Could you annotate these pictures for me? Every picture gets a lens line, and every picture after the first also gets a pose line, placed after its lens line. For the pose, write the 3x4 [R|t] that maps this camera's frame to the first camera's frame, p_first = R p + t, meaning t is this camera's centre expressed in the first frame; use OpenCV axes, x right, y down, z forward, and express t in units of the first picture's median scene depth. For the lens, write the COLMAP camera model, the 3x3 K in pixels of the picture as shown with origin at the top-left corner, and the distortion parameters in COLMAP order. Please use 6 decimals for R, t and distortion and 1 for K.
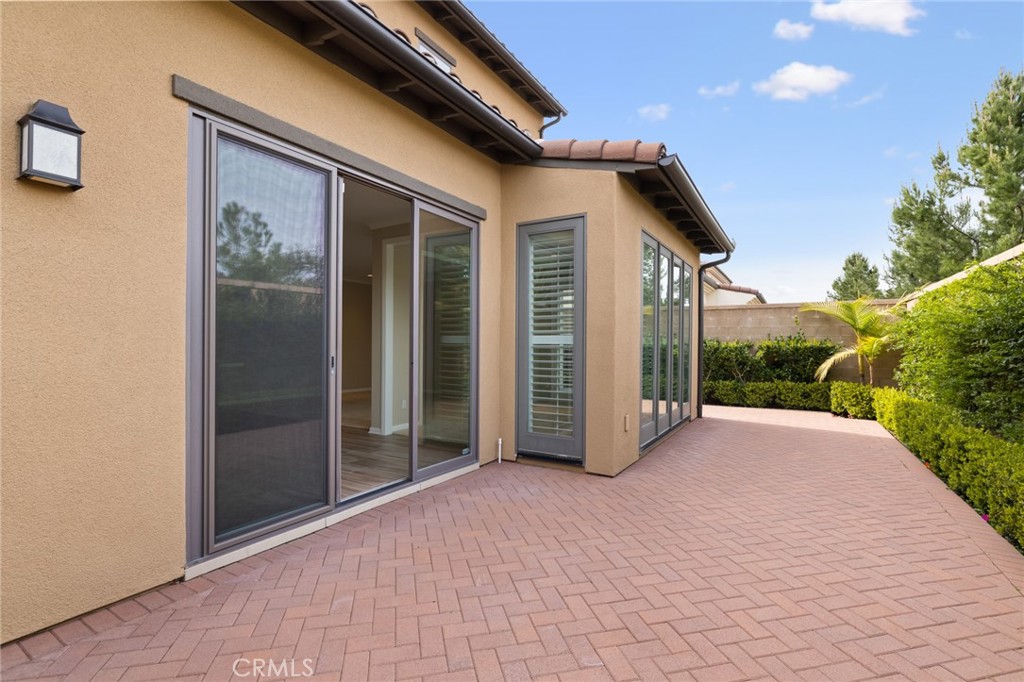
lens RADIAL K [[471.8, 0, 512.0], [0, 471.8, 341.0], [0, 0, 1]] dist [-0.004901, -0.000372]
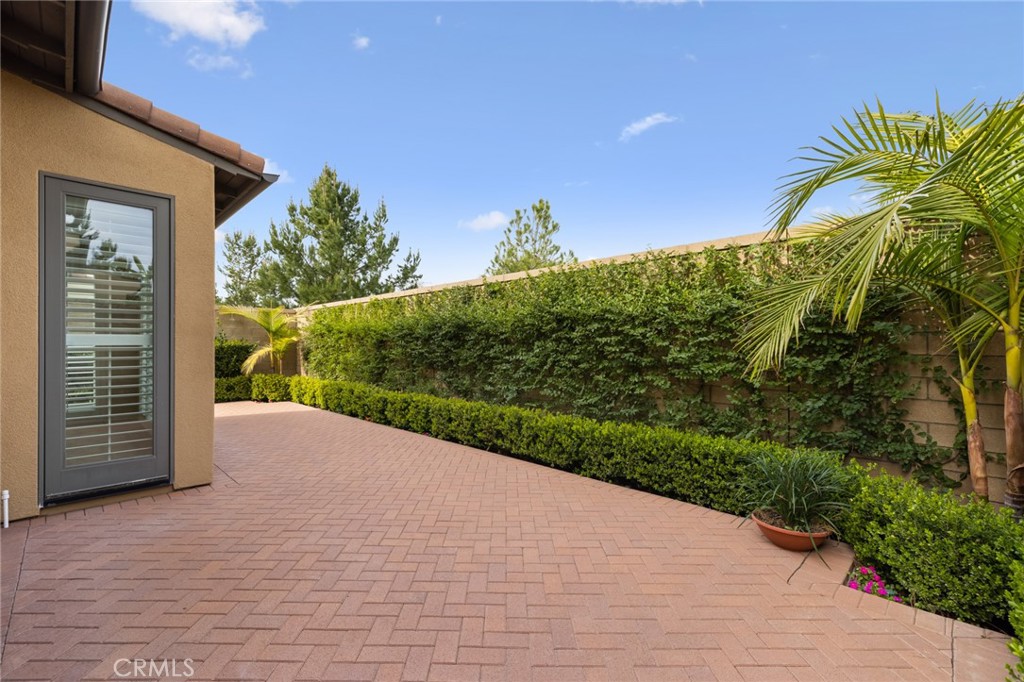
lens RADIAL K [[433.4, 0, 512.0], [0, 433.4, 341.0], [0, 0, 1]] dist [-0.009158, -0.000038]
pose [[0.232427, 0.001769, 0.972612, -0.442978], [-0.004281, 0.999991, -0.000795, -0.002821], [-0.972605, -0.003979, 0.232432, 0.181570]]
